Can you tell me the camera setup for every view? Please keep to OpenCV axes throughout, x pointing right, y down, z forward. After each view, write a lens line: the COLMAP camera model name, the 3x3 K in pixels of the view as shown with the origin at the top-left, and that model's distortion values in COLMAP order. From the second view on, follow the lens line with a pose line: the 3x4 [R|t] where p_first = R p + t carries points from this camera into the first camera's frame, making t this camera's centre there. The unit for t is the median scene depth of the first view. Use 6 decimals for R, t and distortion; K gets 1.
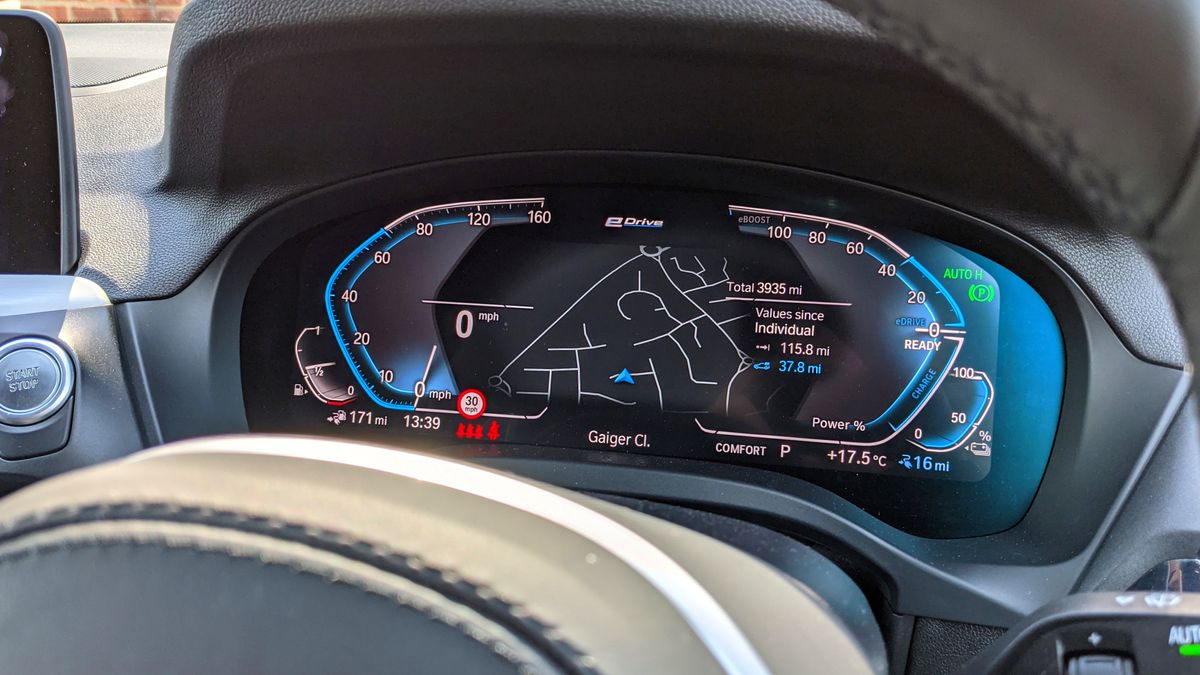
lens RADIAL K [[917.3, 0, 598.4], [0, 917.3, 318.9], [0, 0, 1]] dist [0.003719, -0.000477]
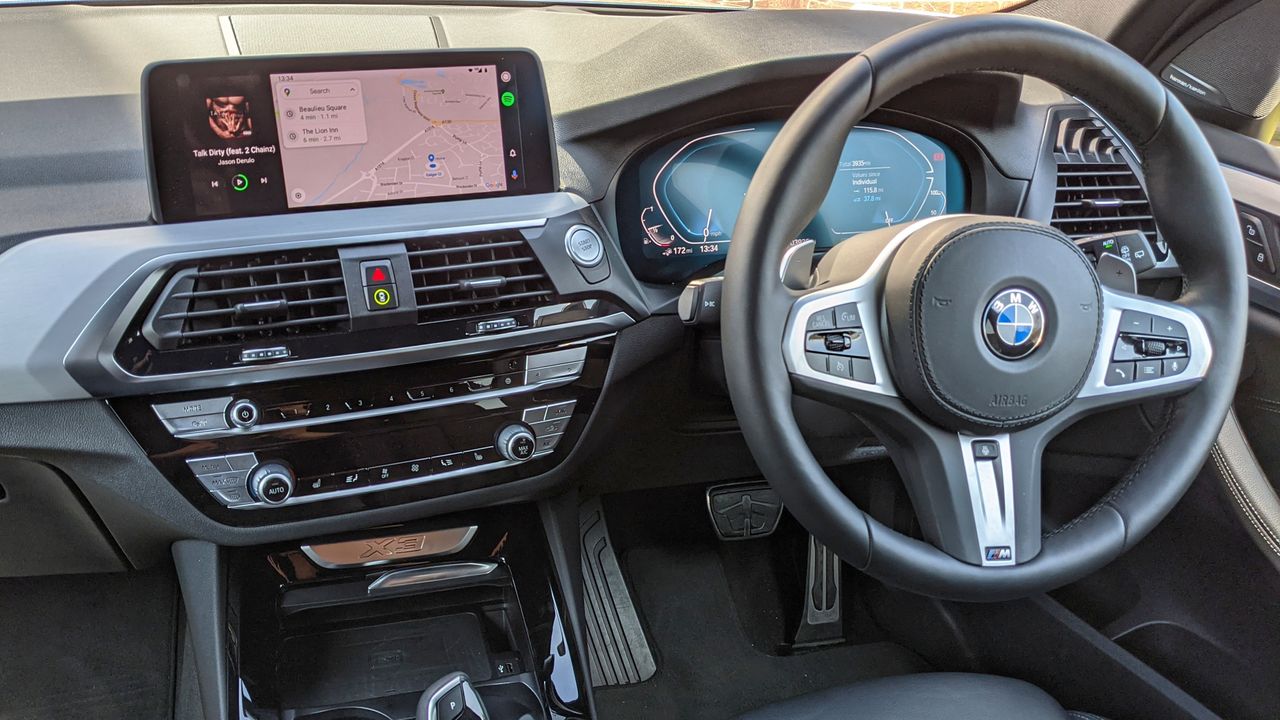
lens RADIAL K [[978.4, 0, 638.3], [0, 978.4, 340.2], [0, 0, 1]] dist [0.003719, -0.000477]
pose [[0.899784, -0.168475, 0.402499, -1.263221], [0.105790, 0.979161, 0.173356, -0.079307], [-0.423318, -0.113403, 0.898856, -0.888094]]
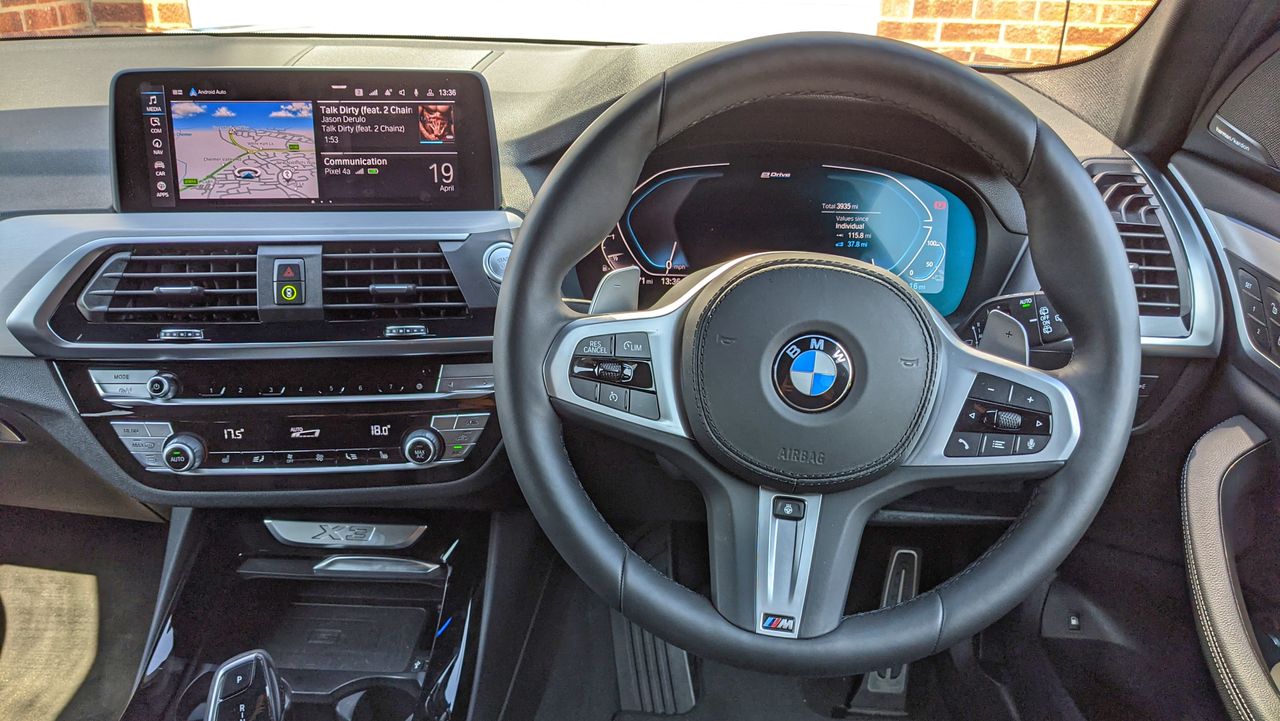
lens RADIAL K [[930.1, 0, 640.0], [0, 930.1, 360.5], [0, 0, 1]] dist [0.007816, -0.003988]
pose [[0.982827, -0.062503, 0.173623, -0.639417], [0.039449, 0.990305, 0.133191, 0.013292], [-0.180265, -0.124055, 0.975764, -0.988402]]
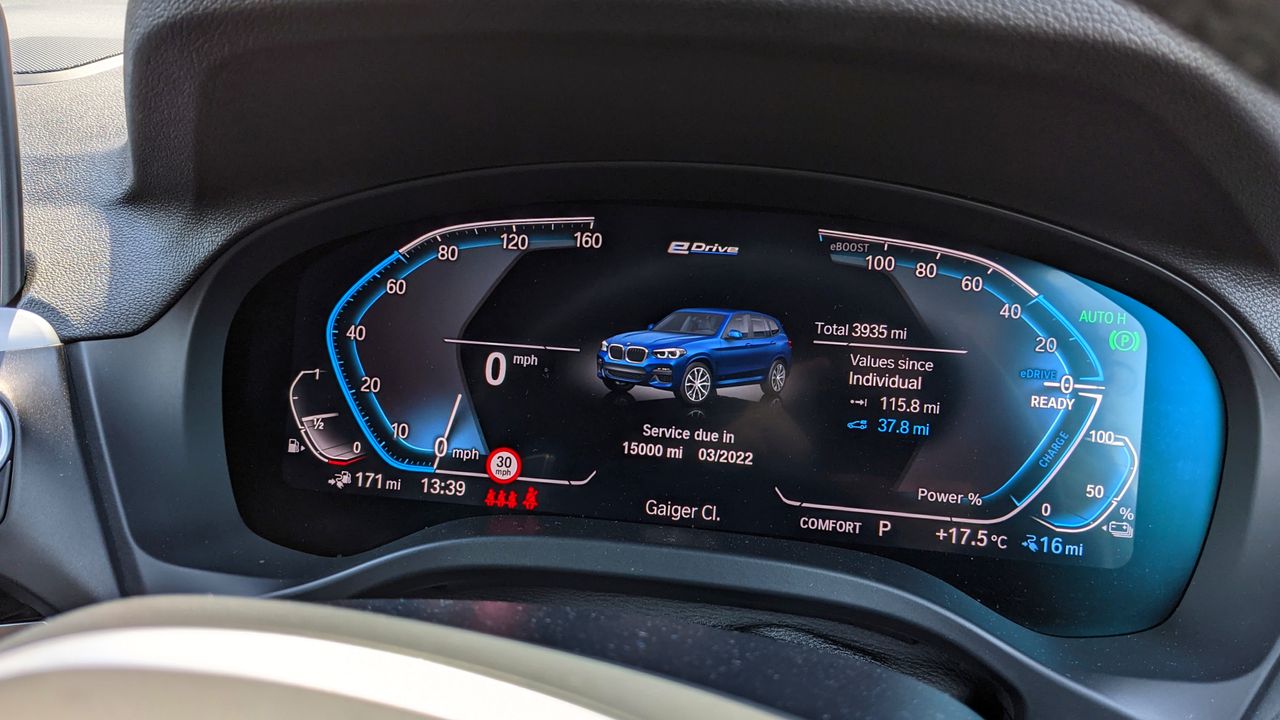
lens RADIAL K [[969.1, 0, 647.3], [0, 969.1, 326.7], [0, 0, 1]] dist [-0.003298, -0.004070]
pose [[0.999775, 0.008639, 0.019371, -0.028148], [-0.008881, 0.999884, 0.012412, -0.046023], [-0.019261, -0.012581, 0.999735, 0.132384]]
